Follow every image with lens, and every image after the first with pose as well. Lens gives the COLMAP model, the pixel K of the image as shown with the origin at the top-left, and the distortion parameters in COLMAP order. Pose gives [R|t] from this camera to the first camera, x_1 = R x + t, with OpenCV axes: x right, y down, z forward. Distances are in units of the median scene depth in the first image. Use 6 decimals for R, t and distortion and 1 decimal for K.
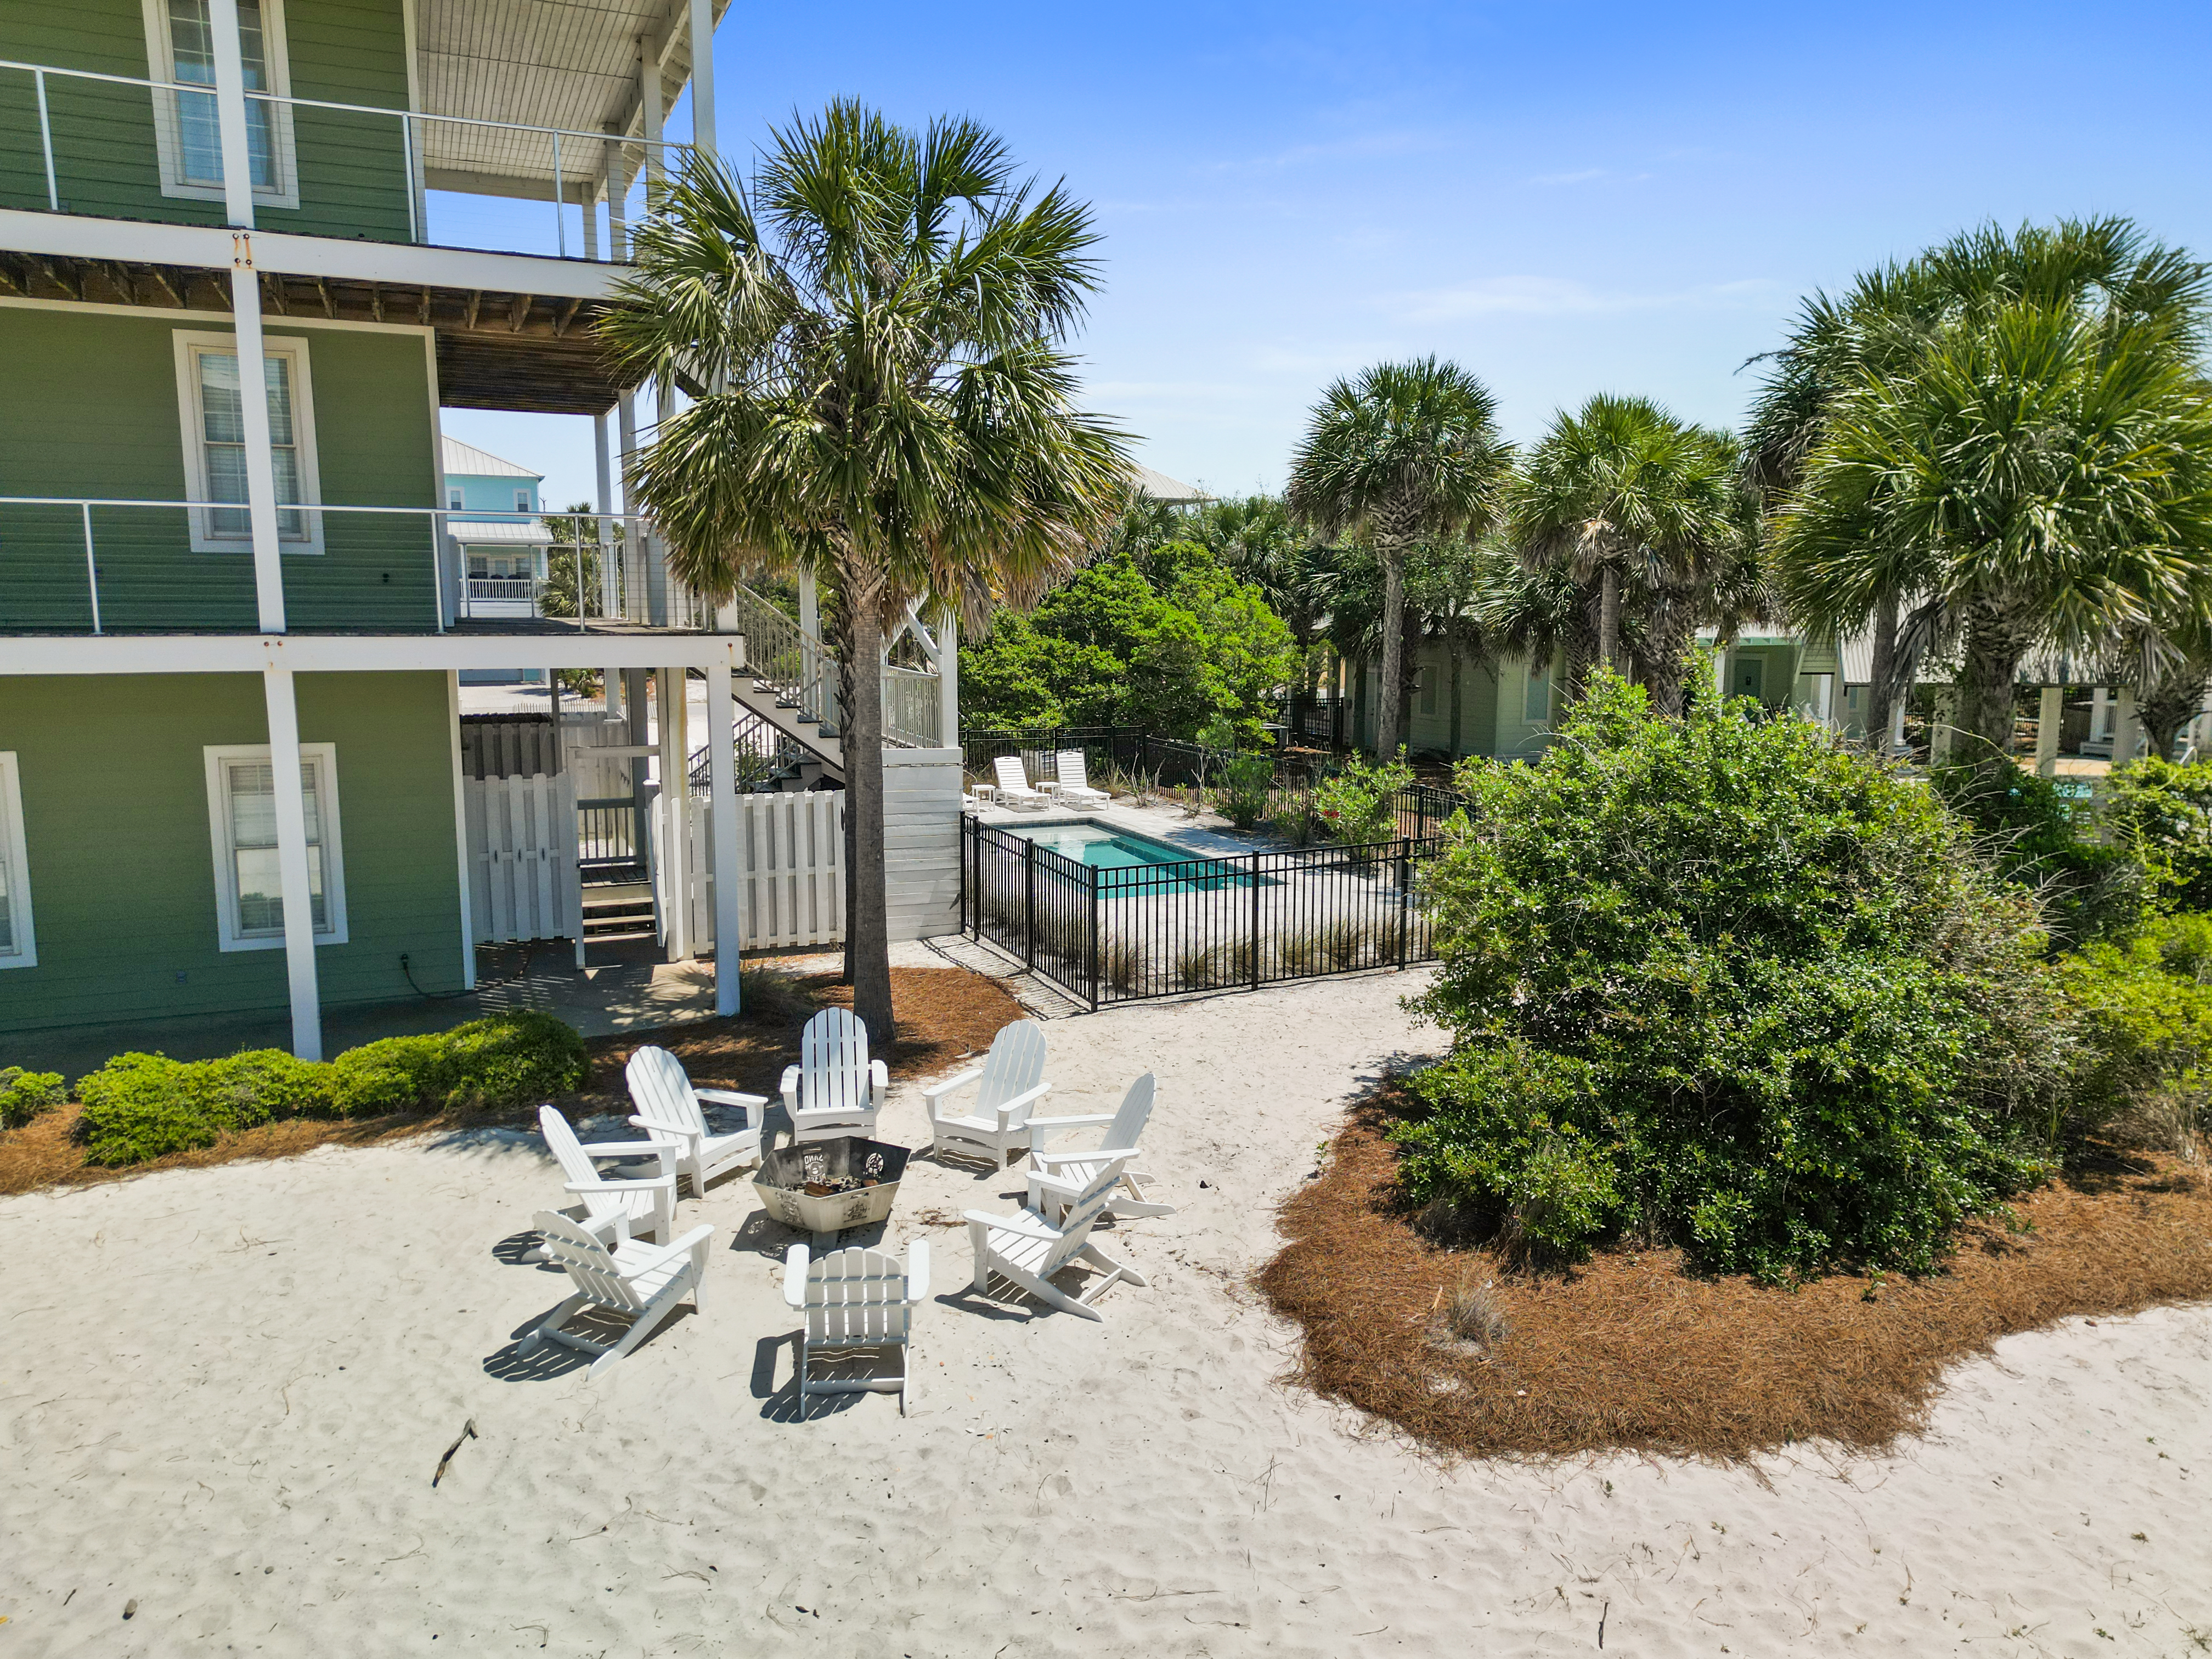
lens RADIAL K [[1587.0, 0, 1095.7], [0, 1587.0, 839.4], [0, 0, 1]] dist [0.080768, -0.081474]
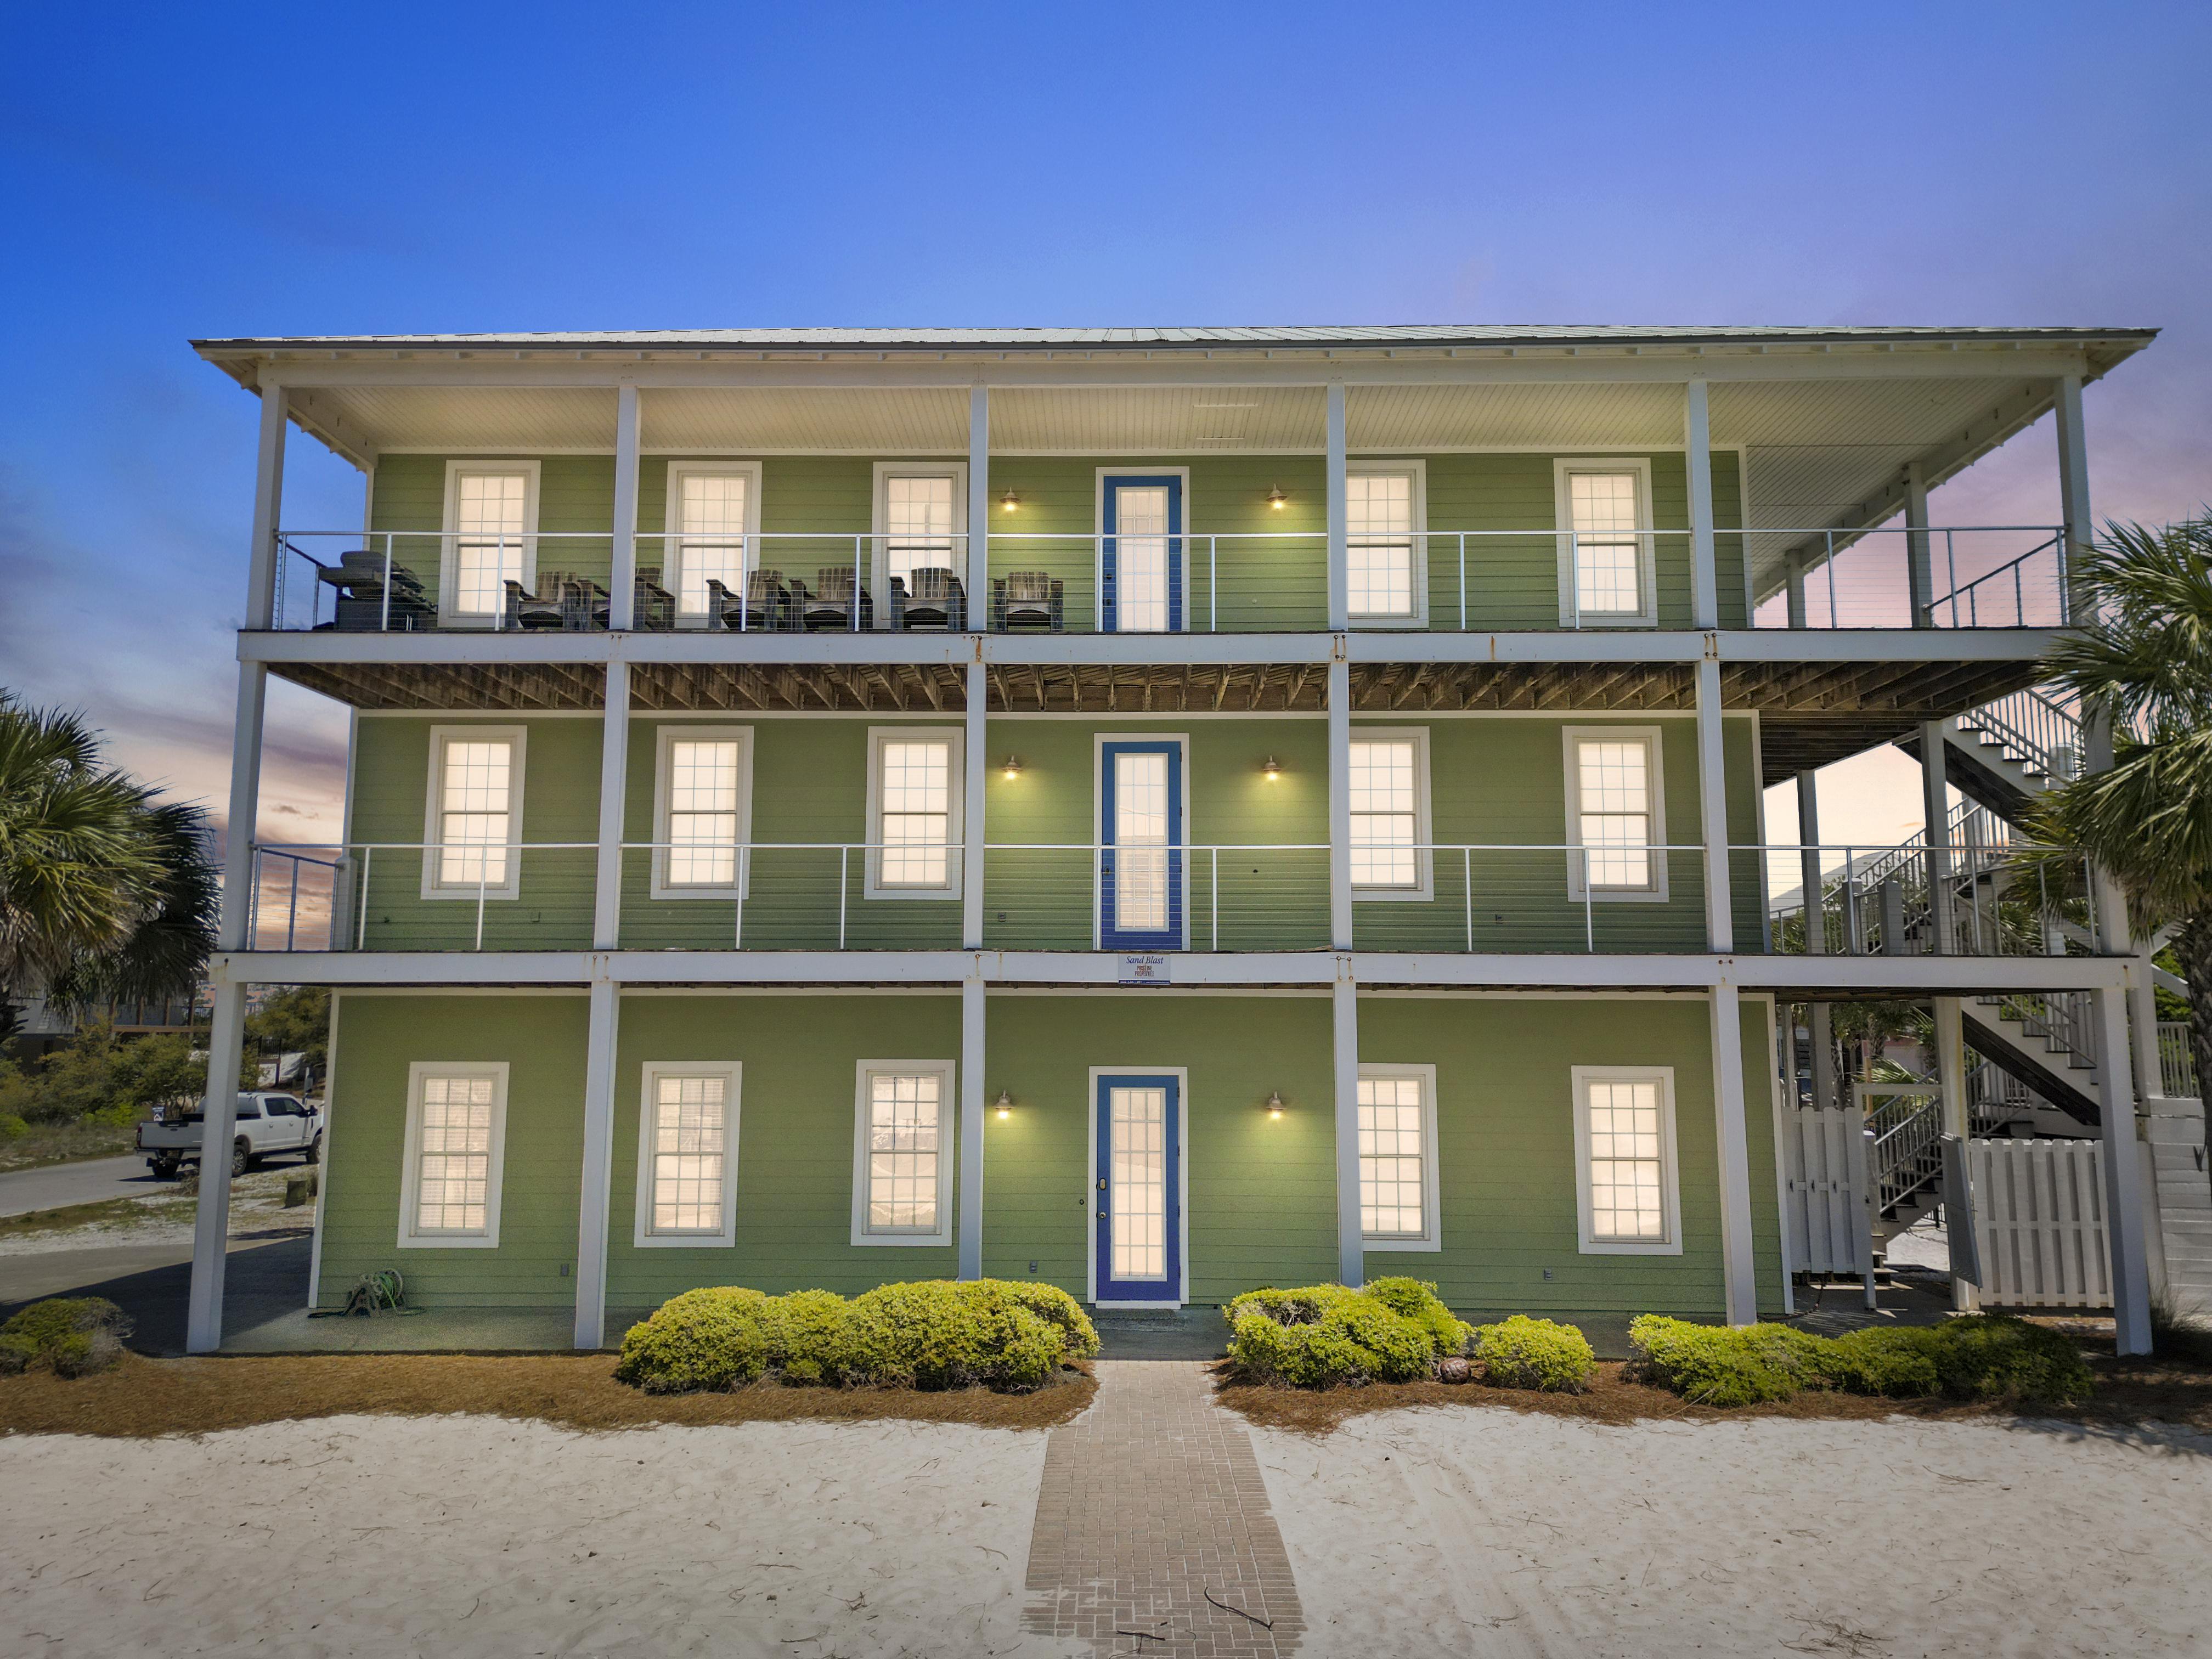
lens RADIAL K [[1587.0, 0, 1095.7], [0, 1587.0, 839.4], [0, 0, 1]] dist [0.080768, -0.081474]
pose [[0.912053, -0.049111, -0.407122, -0.425502], [-0.062481, 0.964569, -0.256327, 0.109957], [0.405285, 0.259221, 0.876669, -0.199768]]
